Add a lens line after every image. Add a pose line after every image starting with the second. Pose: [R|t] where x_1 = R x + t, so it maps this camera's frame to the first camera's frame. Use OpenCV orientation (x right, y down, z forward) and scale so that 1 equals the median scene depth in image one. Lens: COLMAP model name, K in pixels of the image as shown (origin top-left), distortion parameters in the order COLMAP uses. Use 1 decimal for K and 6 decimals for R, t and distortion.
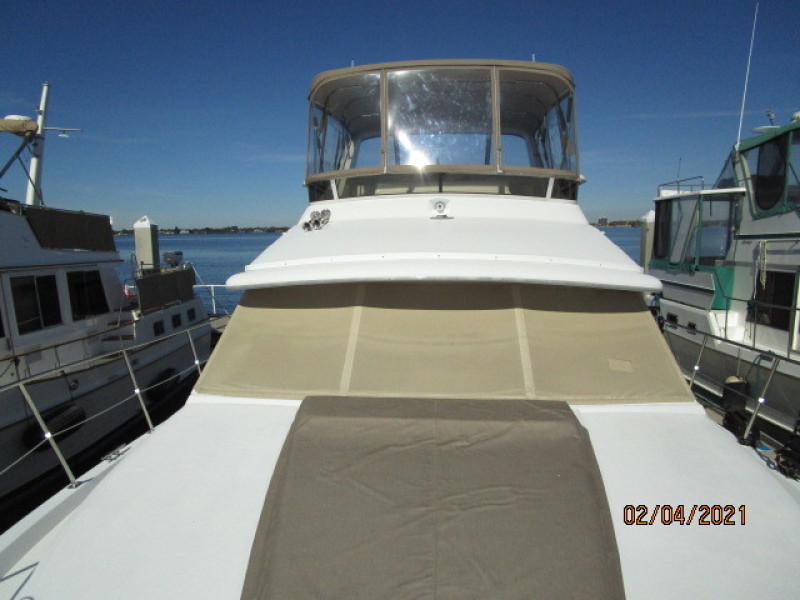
lens RADIAL K [[564.9, 0, 400.0], [0, 564.9, 300.0], [0, 0, 1]] dist [-0.031414, 0.006528]
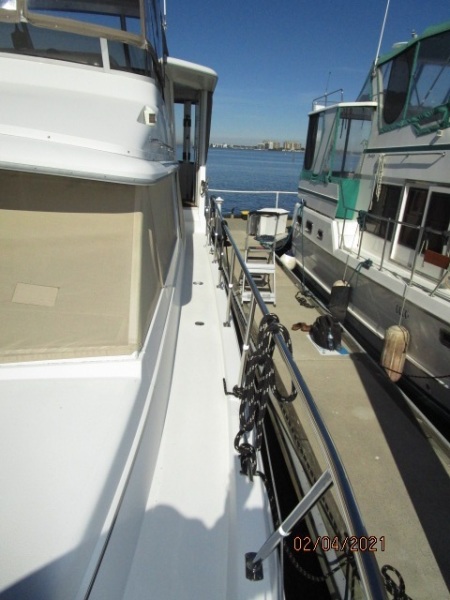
lens RADIAL K [[423.6, 0, 225.0], [0, 423.6, 300.0], [0, 0, 1]] dist [-0.031414, 0.006528]
pose [[0.987721, 0.015668, 0.155443, 0.218472], [-0.049757, 0.974697, 0.217921, 0.003565], [-0.148095, -0.222980, 0.963508, 0.198792]]
